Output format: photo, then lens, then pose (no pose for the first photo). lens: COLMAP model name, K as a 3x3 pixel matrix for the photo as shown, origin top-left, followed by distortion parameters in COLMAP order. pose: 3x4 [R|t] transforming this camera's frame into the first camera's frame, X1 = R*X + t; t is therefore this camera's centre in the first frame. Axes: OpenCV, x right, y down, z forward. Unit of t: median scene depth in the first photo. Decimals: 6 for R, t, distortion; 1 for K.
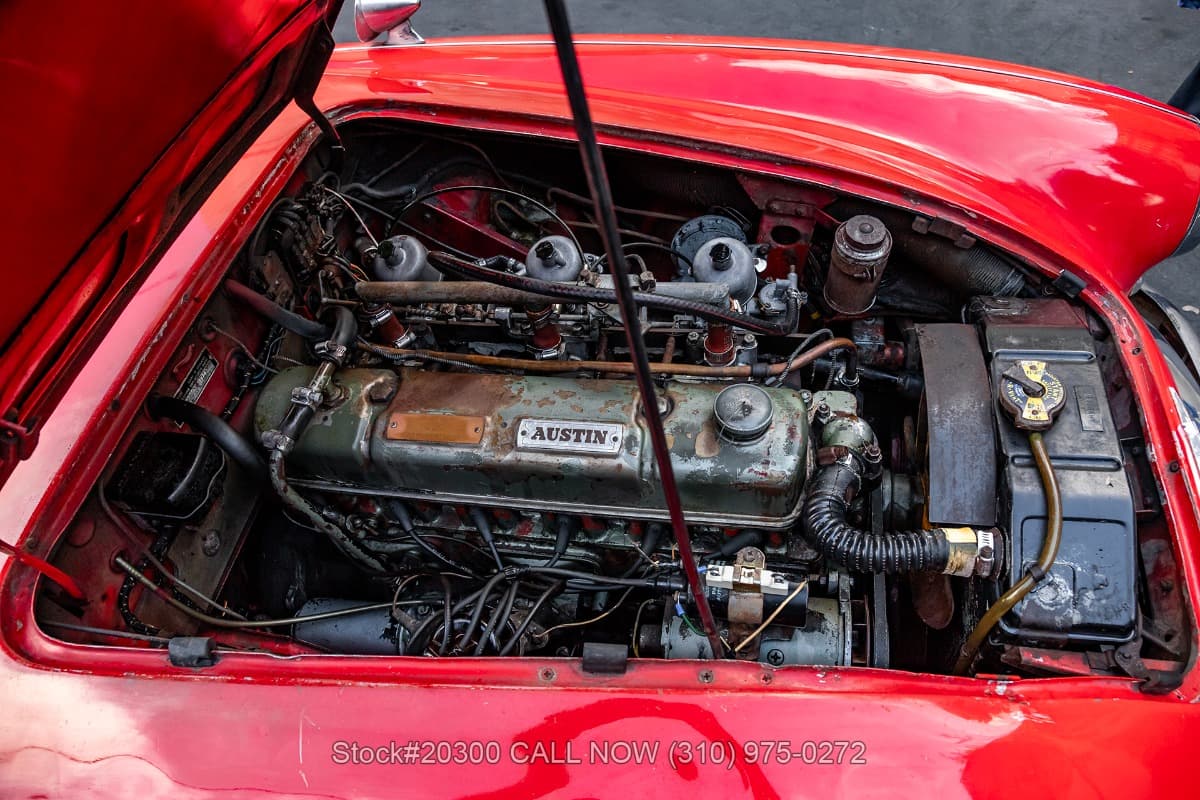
lens RADIAL K [[826.2, 0, 609.0], [0, 826.2, 398.4], [0, 0, 1]] dist [-0.099256, 0.020677]
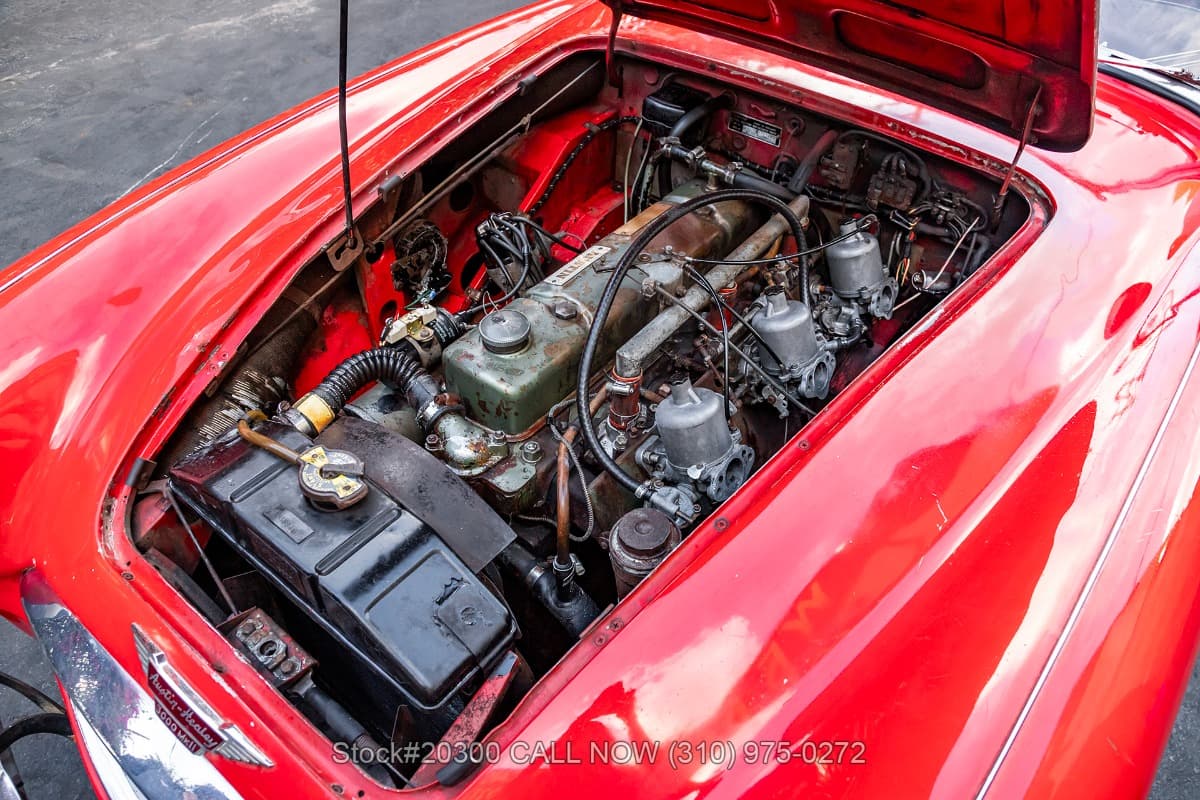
lens RADIAL K [[826.2, 0, 602.7], [0, 826.2, 396.1], [0, 0, 1]] dist [-0.099256, 0.020677]
pose [[-0.461683, 0.693584, -0.552983, 0.713090], [-0.670726, 0.135003, 0.729315, -0.806381], [0.580496, 0.707612, 0.402877, 0.597957]]
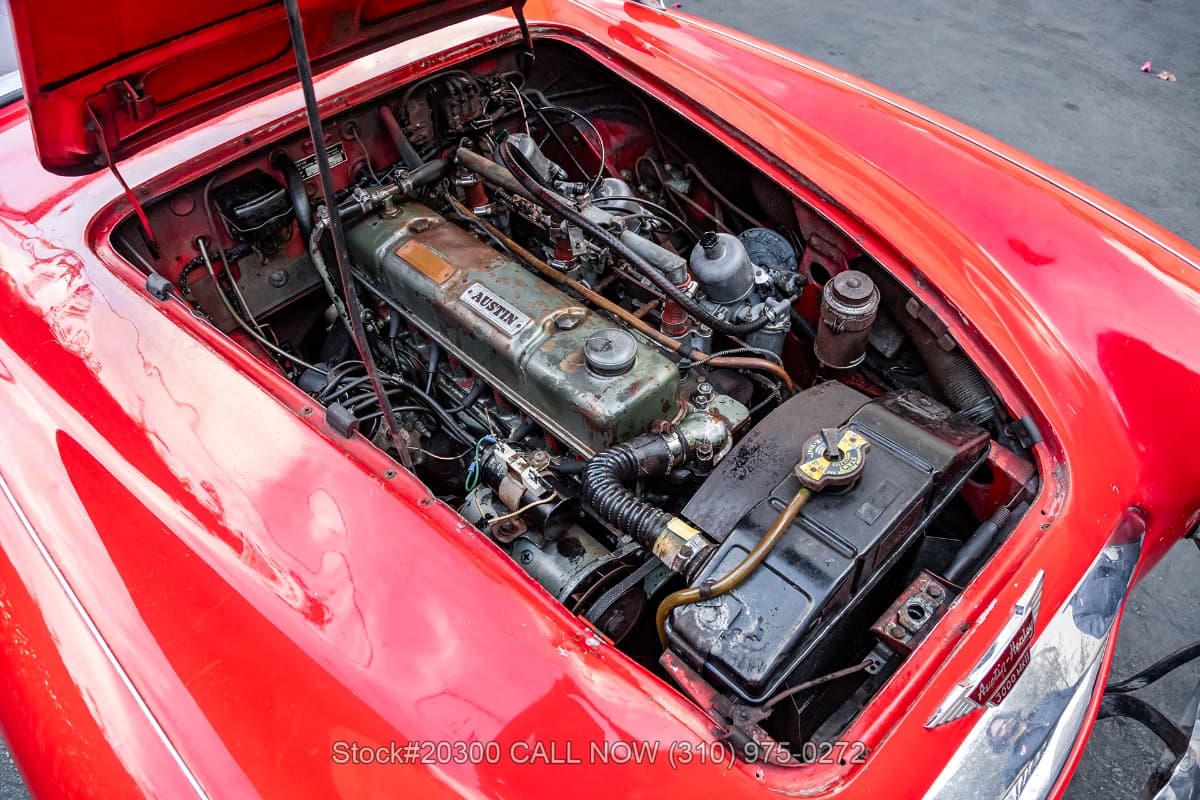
lens RADIAL K [[826.2, 0, 603.9], [0, 826.2, 394.9], [0, 0, 1]] dist [-0.099256, 0.020677]
pose [[0.803642, 0.479675, -0.352238, 0.513297], [-0.490478, 0.869067, 0.064448, -0.000647], [0.337032, 0.120972, 0.933689, -0.041211]]
